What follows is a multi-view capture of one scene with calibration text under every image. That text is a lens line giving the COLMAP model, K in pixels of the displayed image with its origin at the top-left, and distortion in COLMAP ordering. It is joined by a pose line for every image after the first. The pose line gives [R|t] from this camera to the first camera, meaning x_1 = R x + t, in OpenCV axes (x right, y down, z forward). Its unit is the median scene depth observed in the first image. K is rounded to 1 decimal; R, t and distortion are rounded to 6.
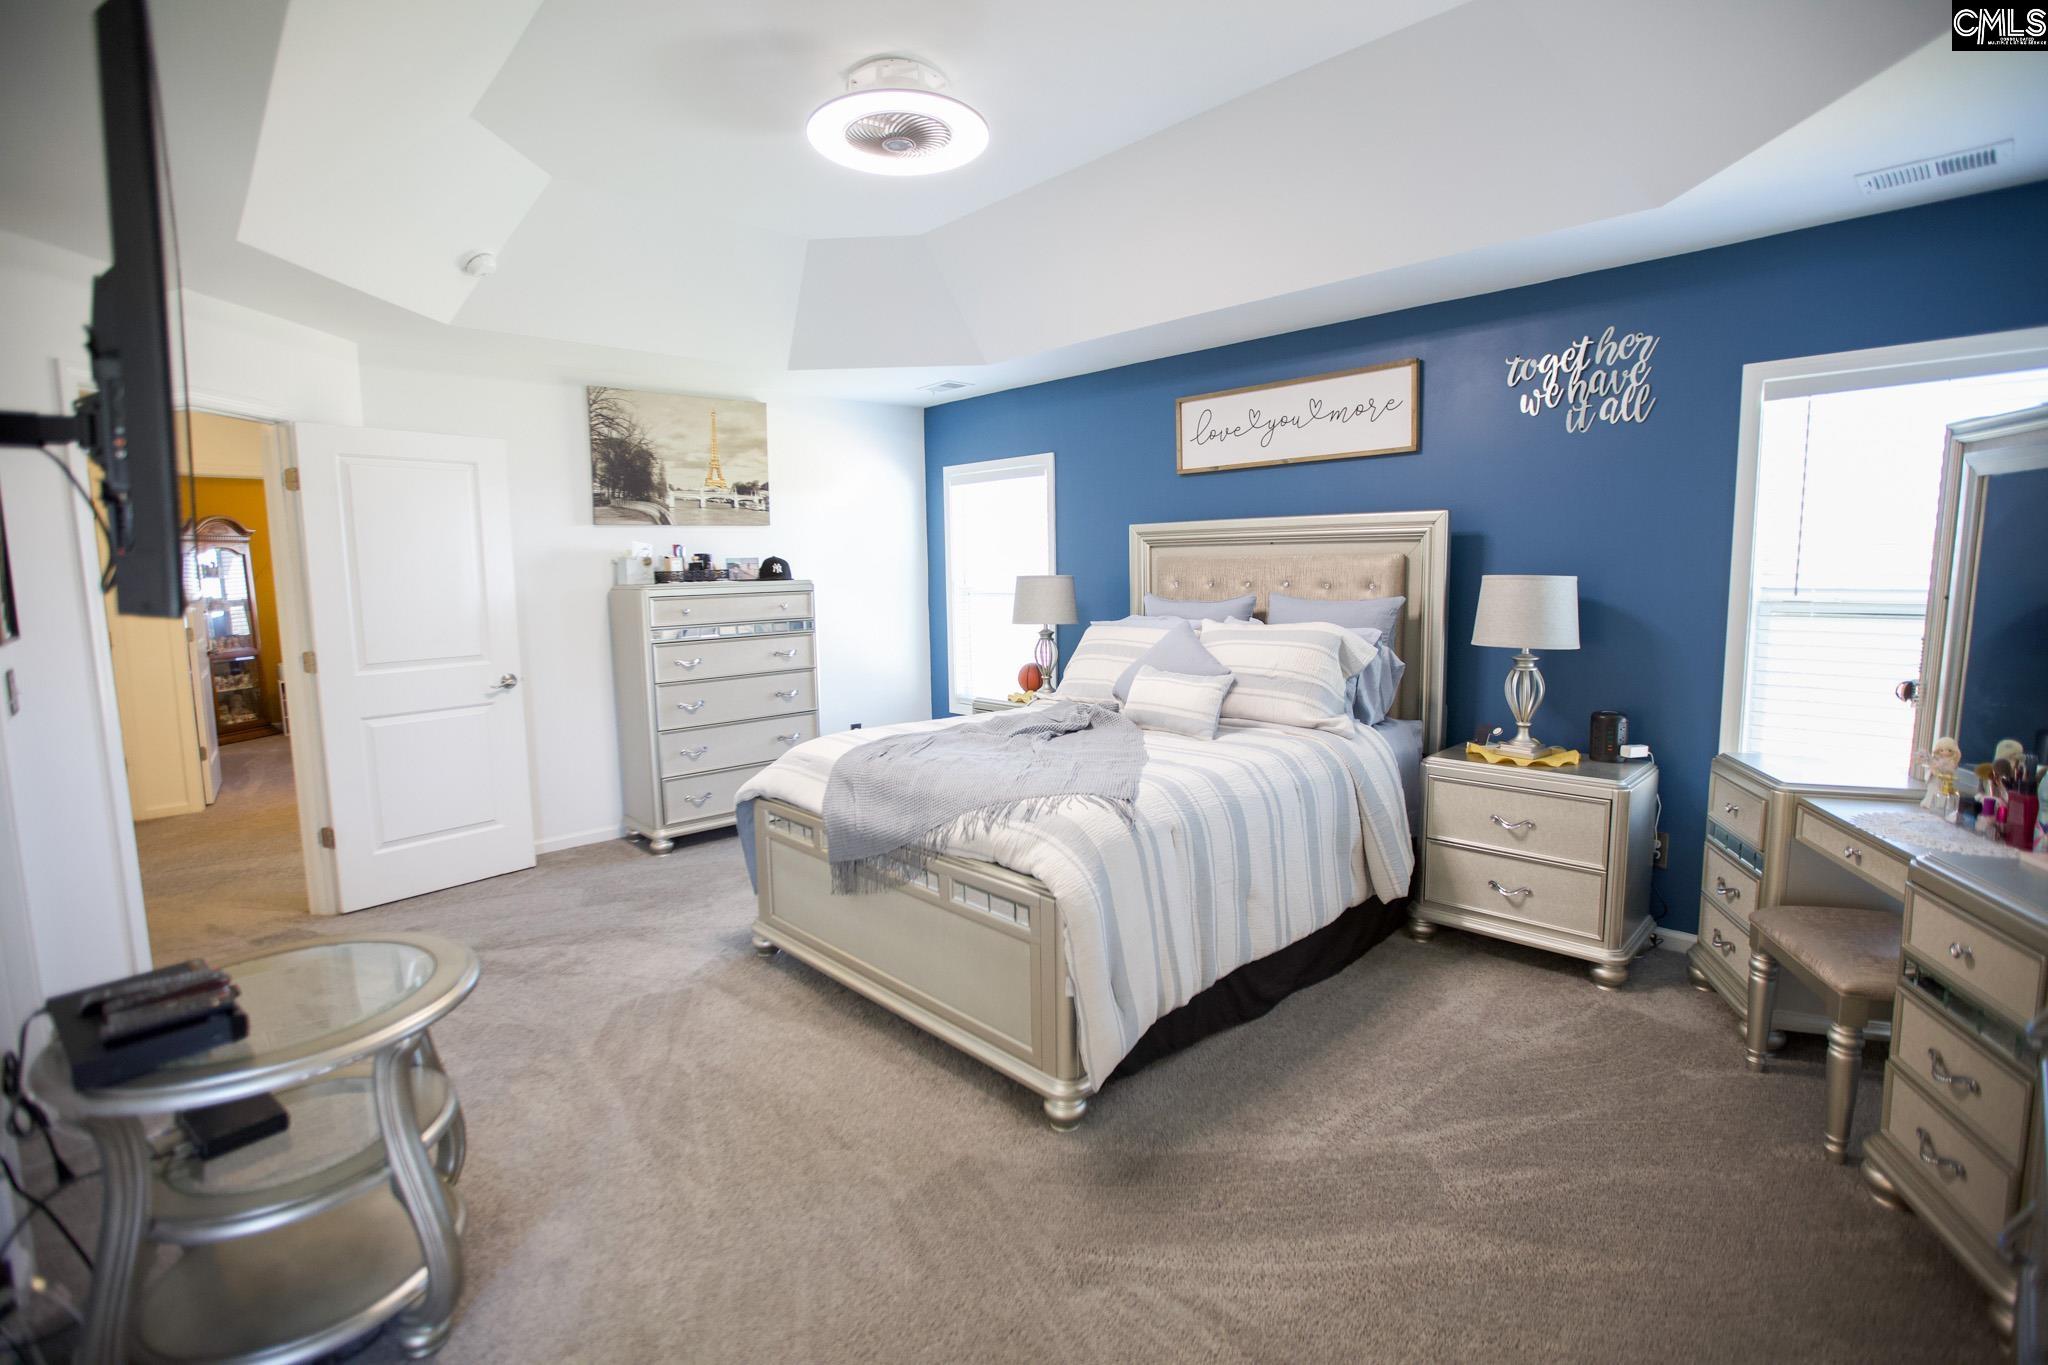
lens RADIAL K [[925.4, 0, 1025.8], [0, 925.4, 674.0], [0, 0, 1]] dist [-0.039437, 0.013868]
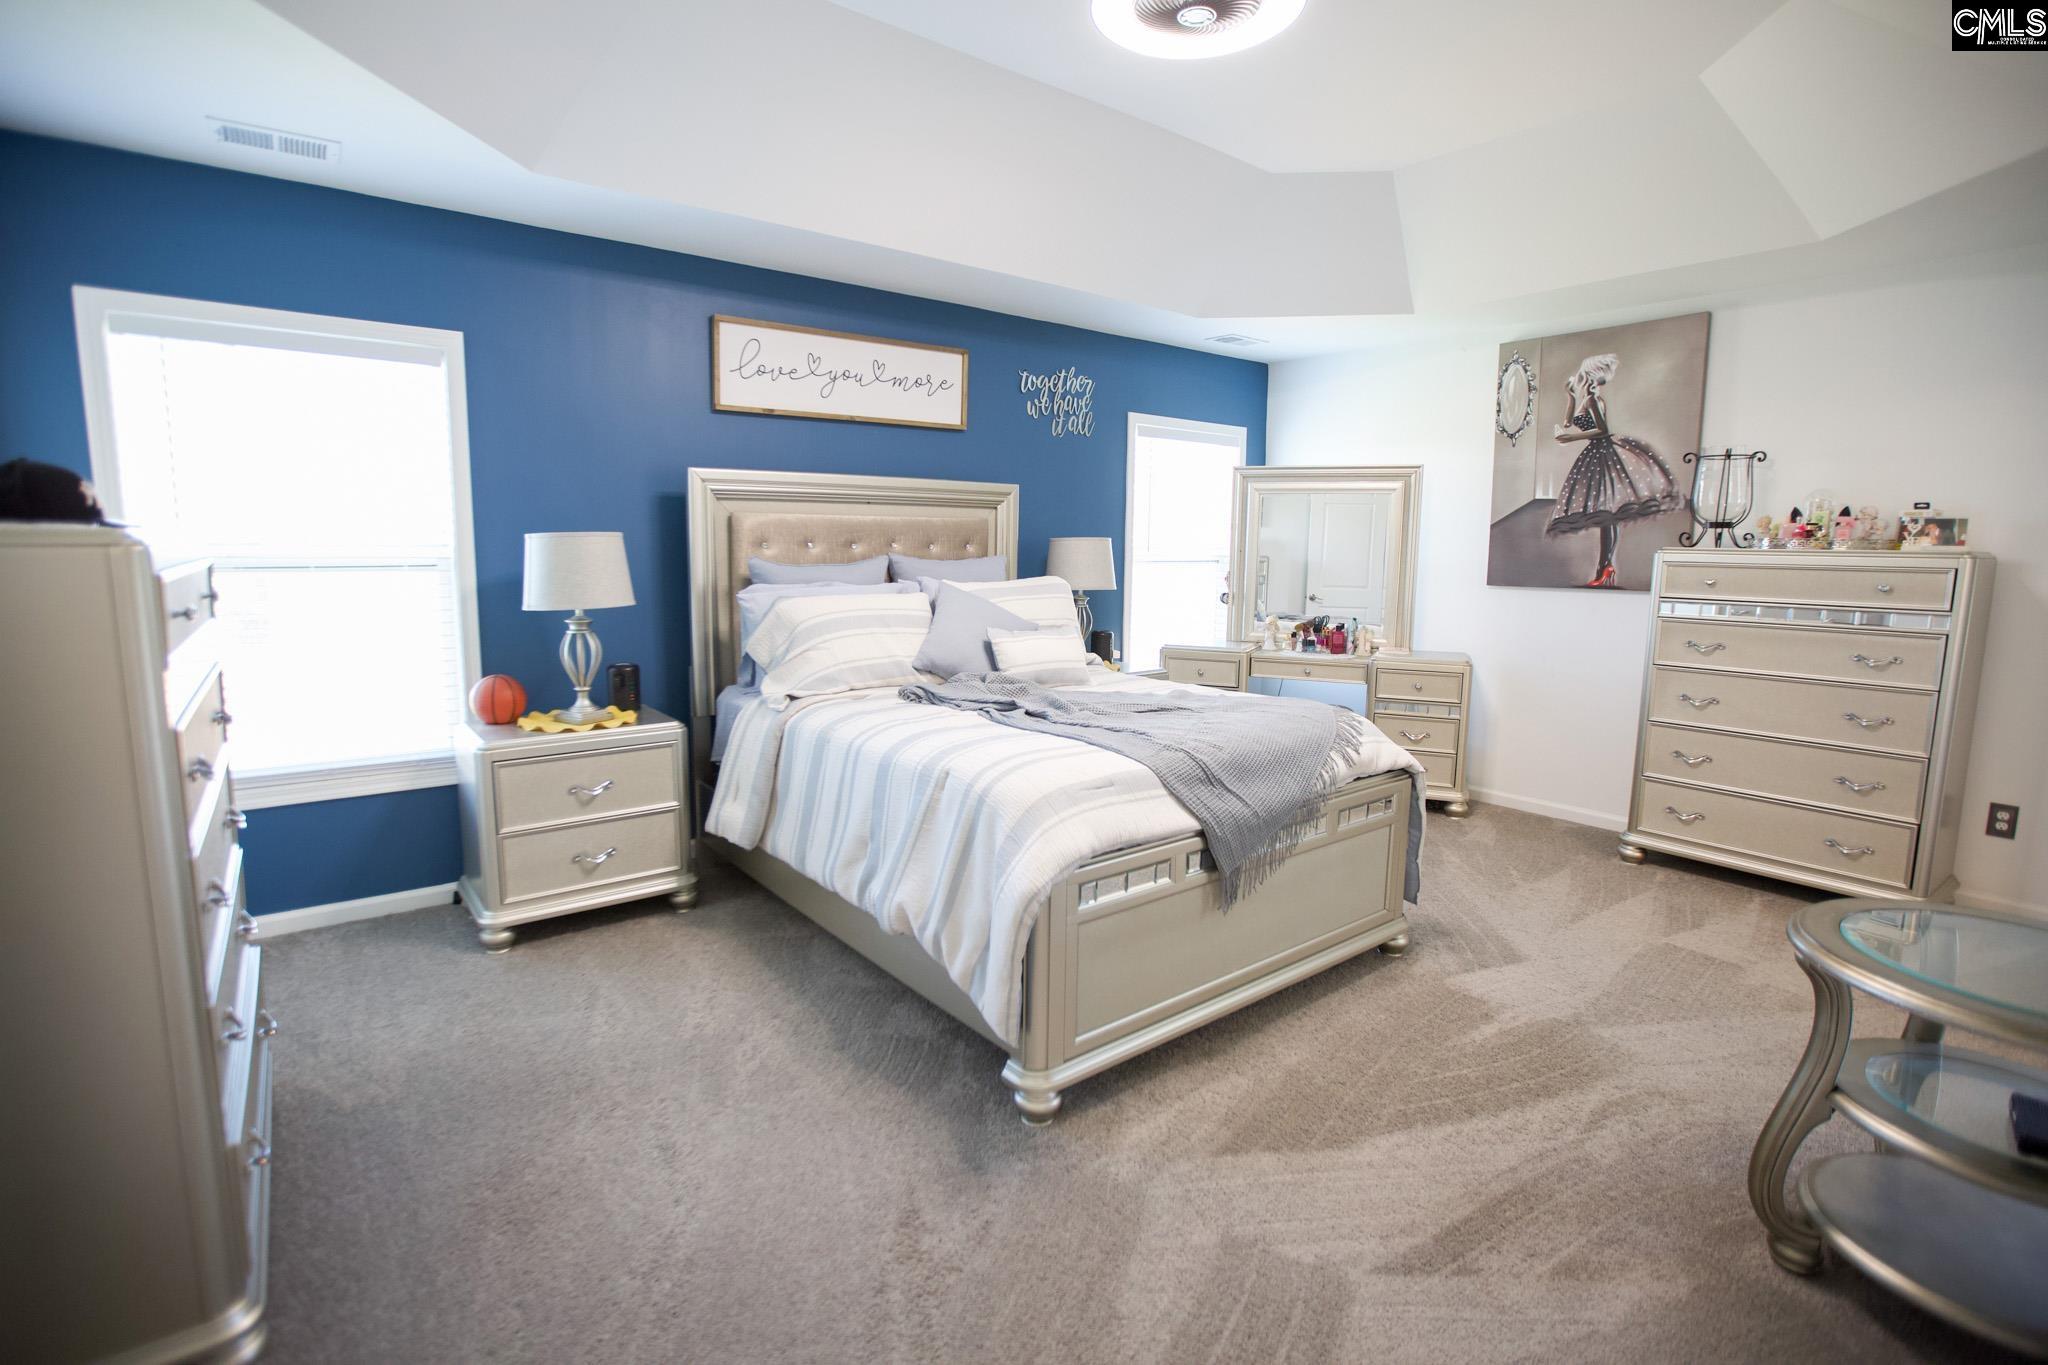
lens RADIAL K [[971.7, 0, 1028.4], [0, 971.7, 665.7], [0, 0, 1]] dist [-0.024362, 0.000461]
pose [[0.102604, -0.126370, 0.986663, -0.805091], [0.095678, 0.988552, 0.116662, -0.080835], [-0.990110, 0.082432, 0.113520, 0.784371]]
